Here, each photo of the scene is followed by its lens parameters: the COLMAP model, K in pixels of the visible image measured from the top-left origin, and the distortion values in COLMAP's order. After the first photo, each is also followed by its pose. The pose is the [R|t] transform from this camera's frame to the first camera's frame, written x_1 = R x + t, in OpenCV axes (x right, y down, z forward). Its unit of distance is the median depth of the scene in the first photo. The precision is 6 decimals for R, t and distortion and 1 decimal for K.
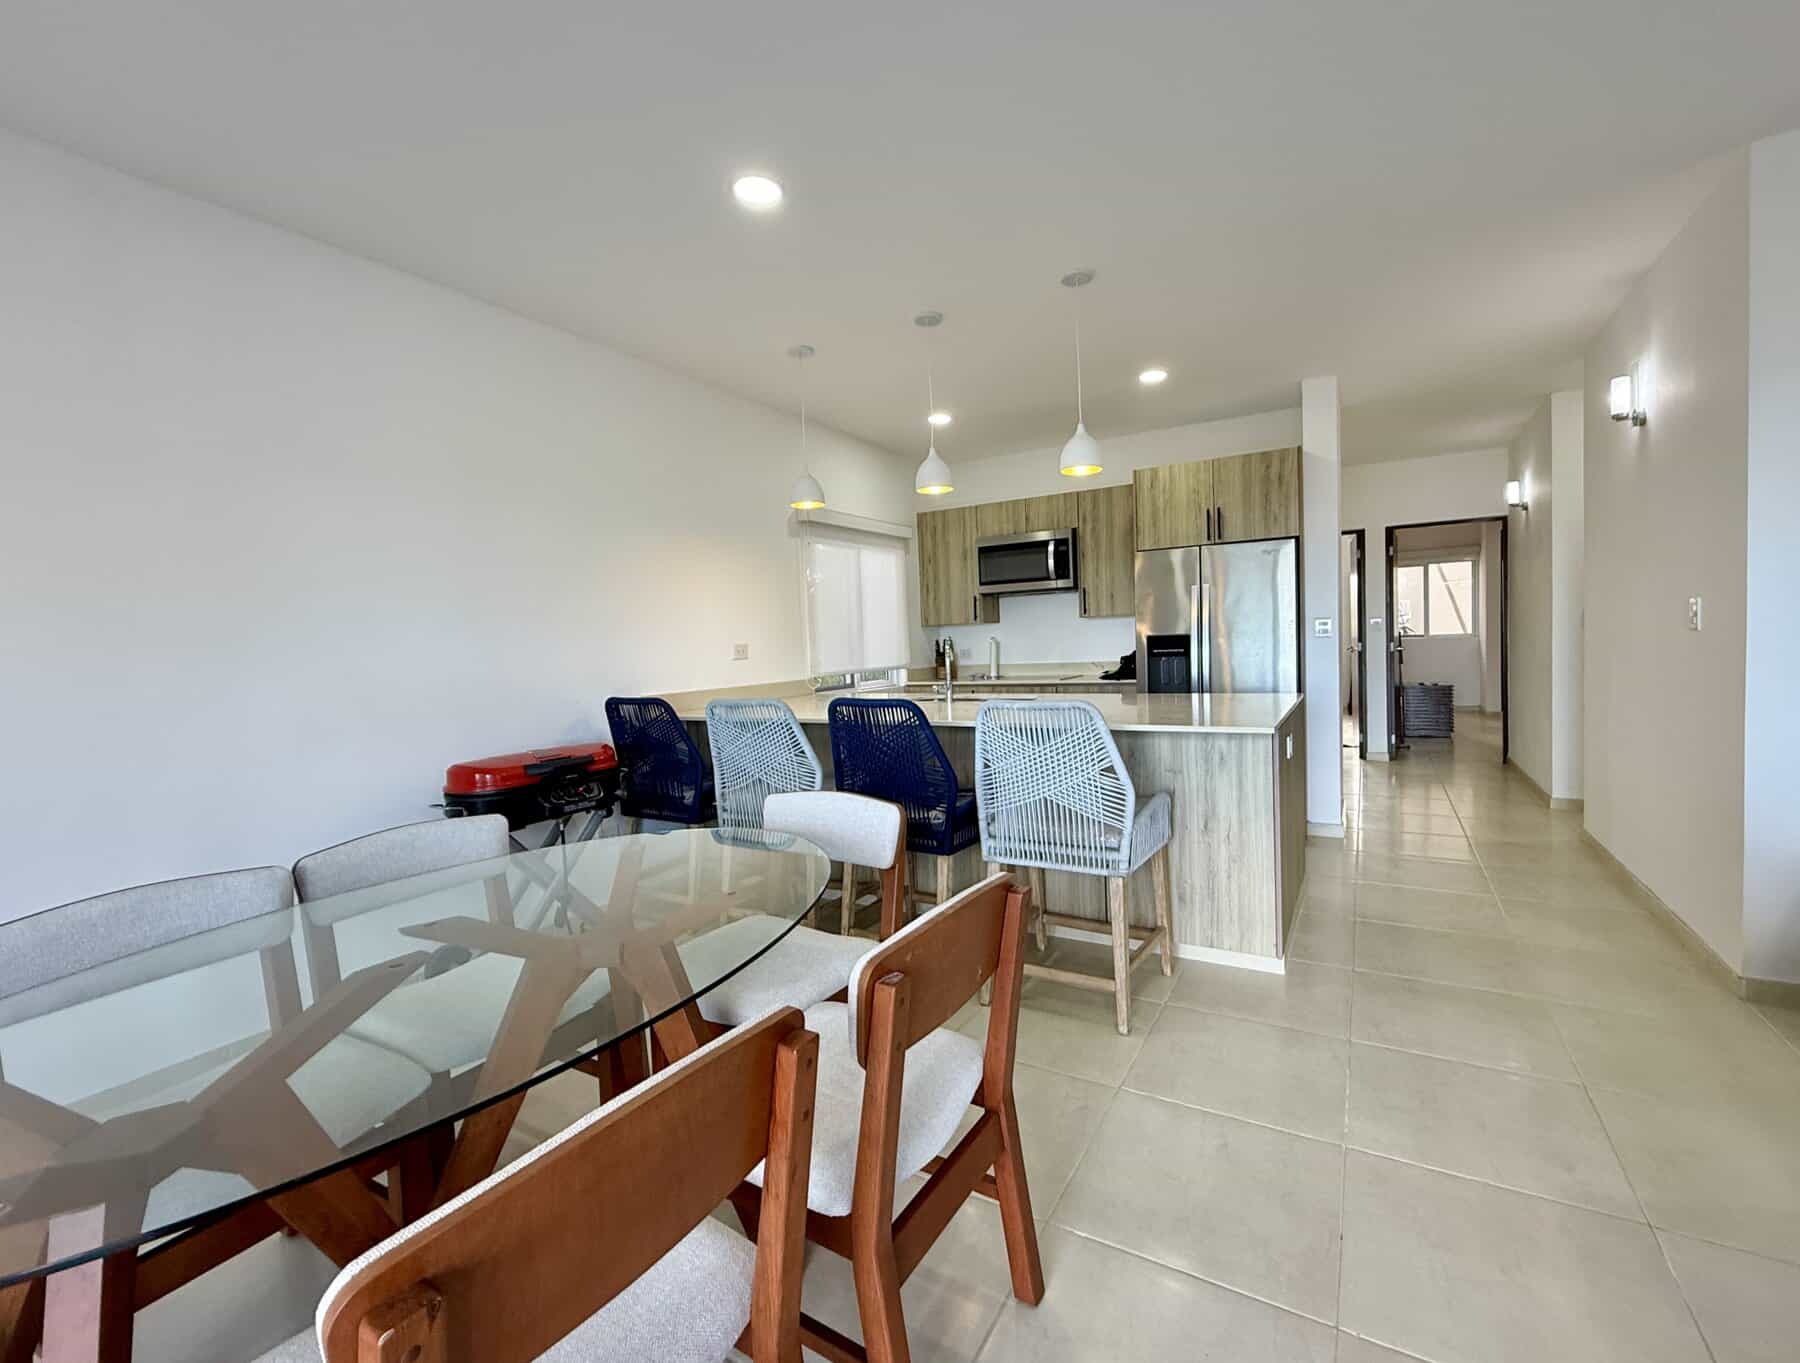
lens RADIAL K [[767.8, 0, 900.0], [0, 767.8, 681.5], [0, 0, 1]] dist [-0.099252, -0.000010]
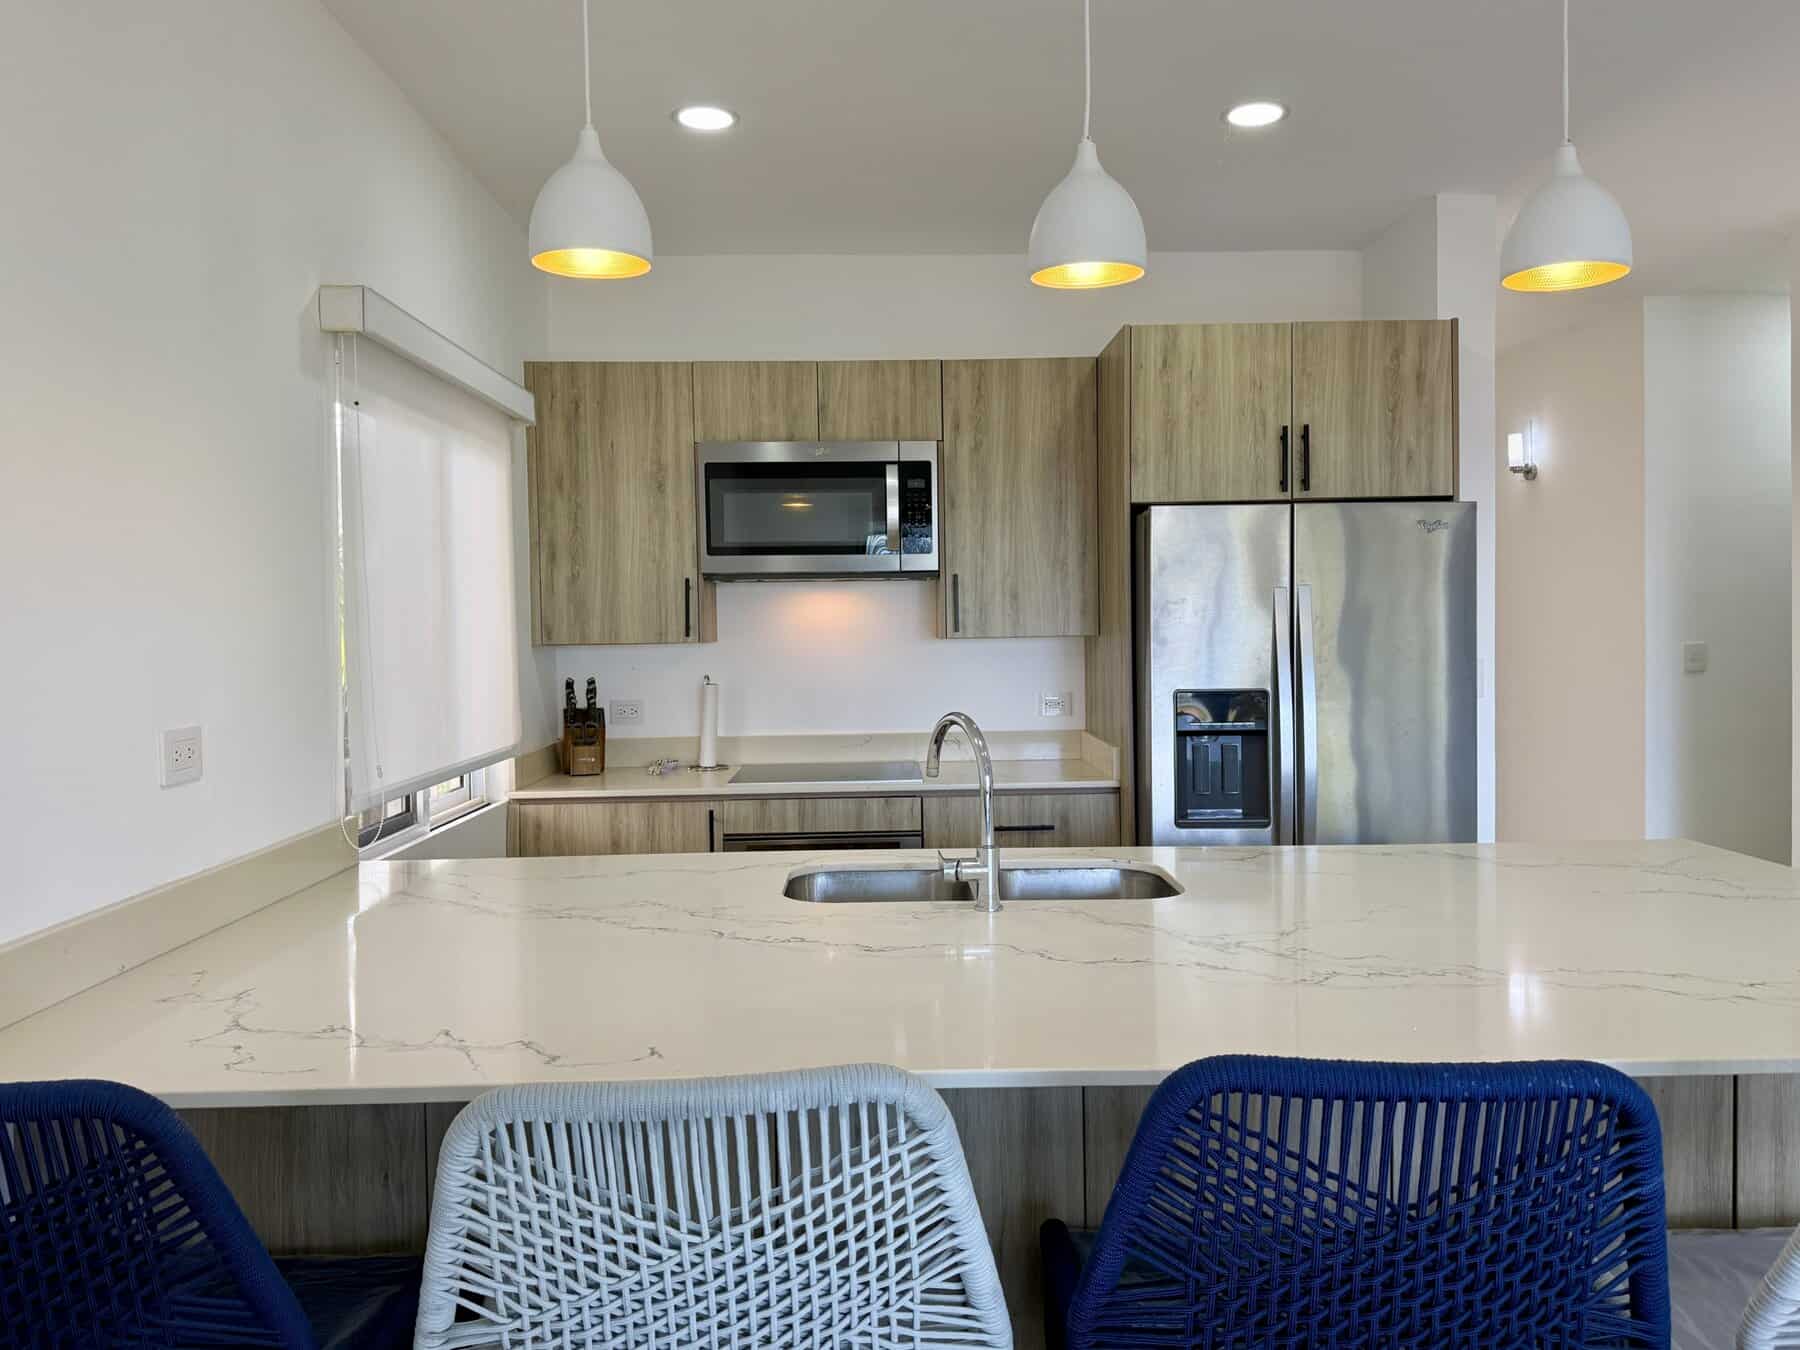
lens RADIAL K [[1251.6, 0, 900.0], [0, 1251.6, 675.0], [0, 0, 1]] dist [0.047748, -0.102607]
pose [[0.843879, 0.014144, 0.536346, -0.181872], [0.000880, 0.999615, -0.027745, -0.042617], [-0.536532, 0.023885, 0.843542, 0.388288]]
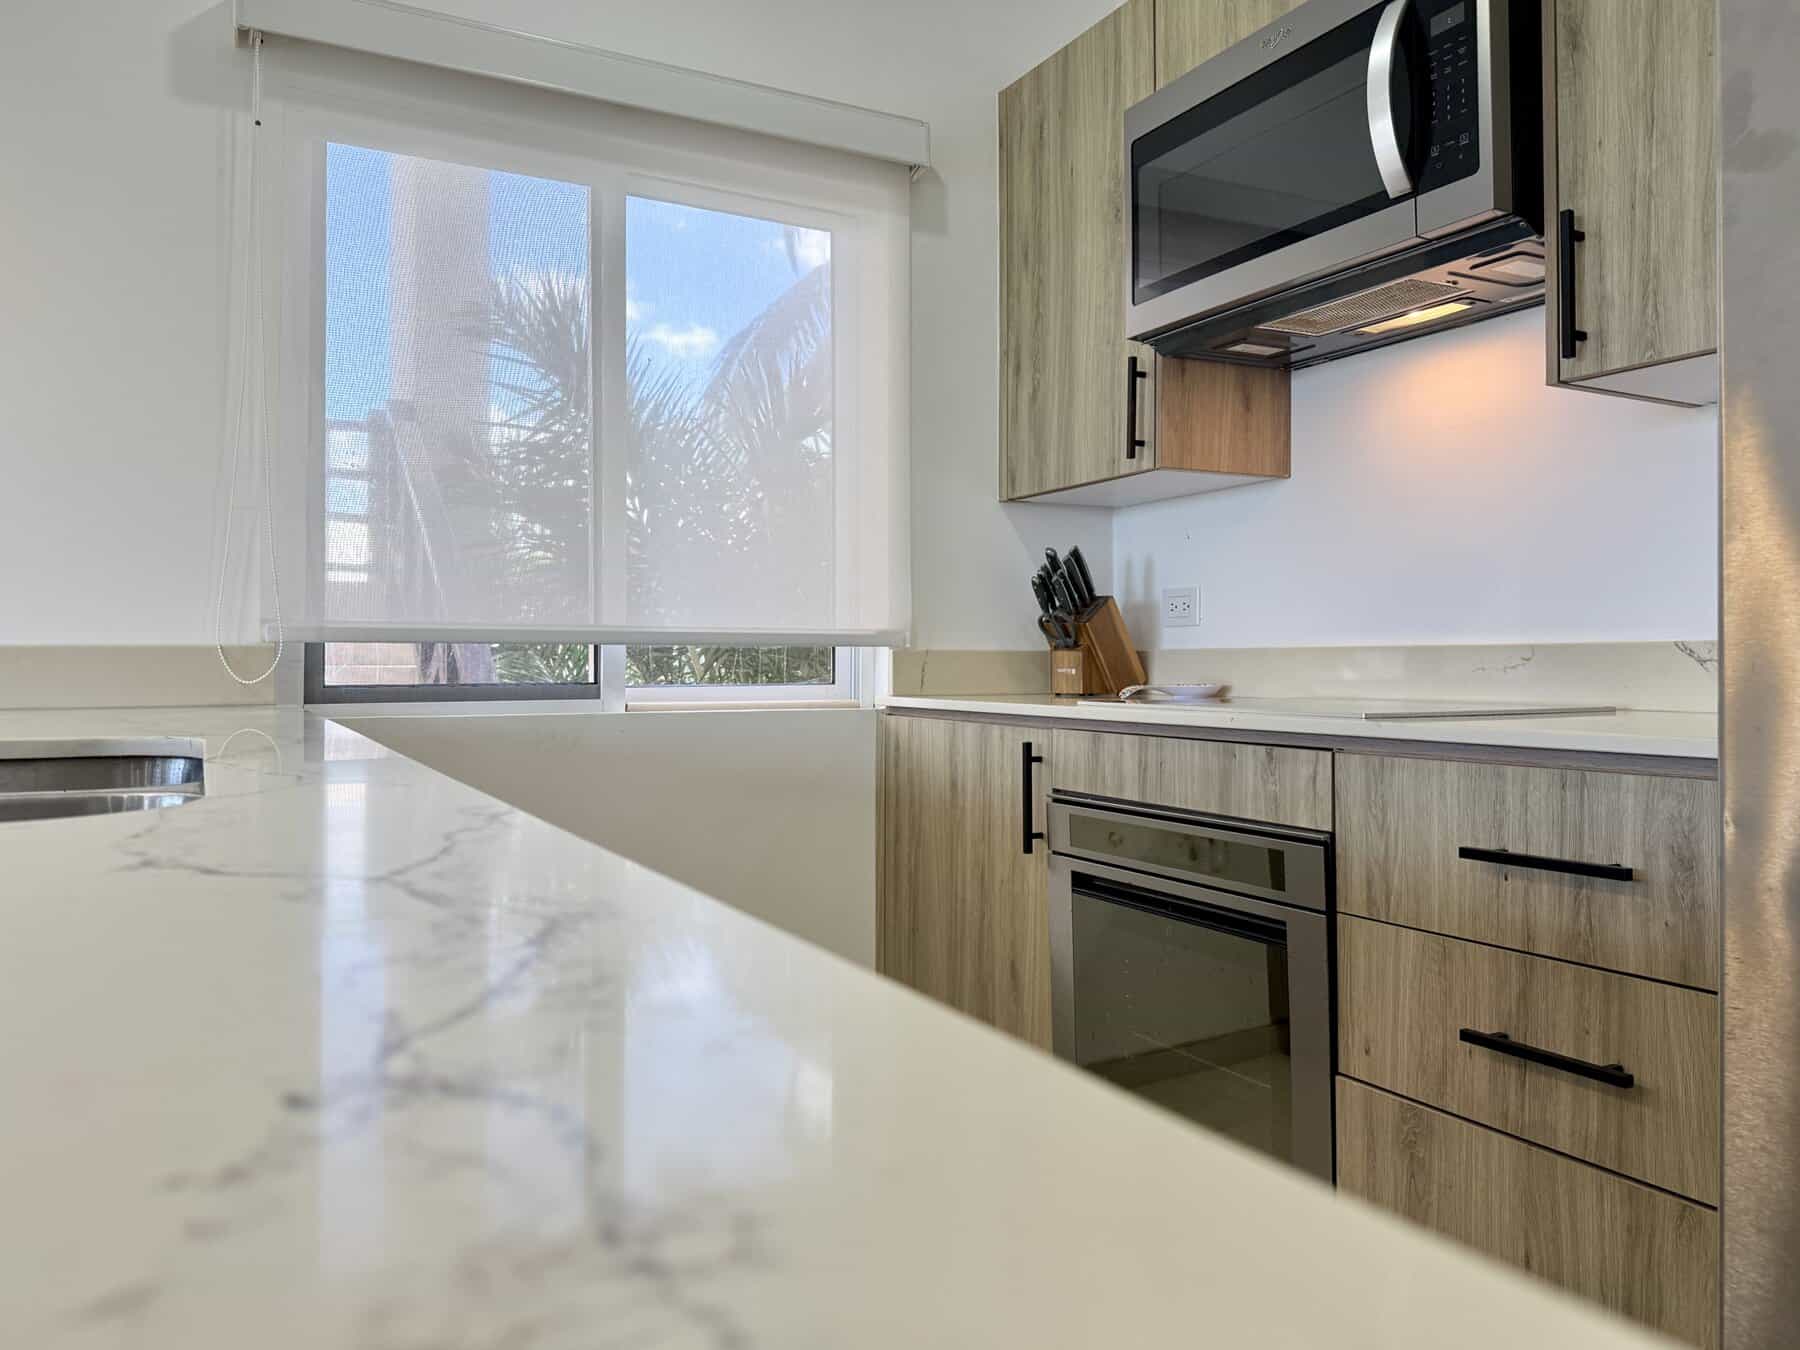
lens RADIAL K [[1251.6, 0, 900.0], [0, 1251.6, 675.0], [0, 0, 1]] dist [0.047748, -0.102607]
pose [[0.853905, 0.052080, -0.517817, 0.263251], [-0.065525, 0.997821, -0.007695, -0.003199], [0.516288, 0.040501, 0.855457, 0.668493]]
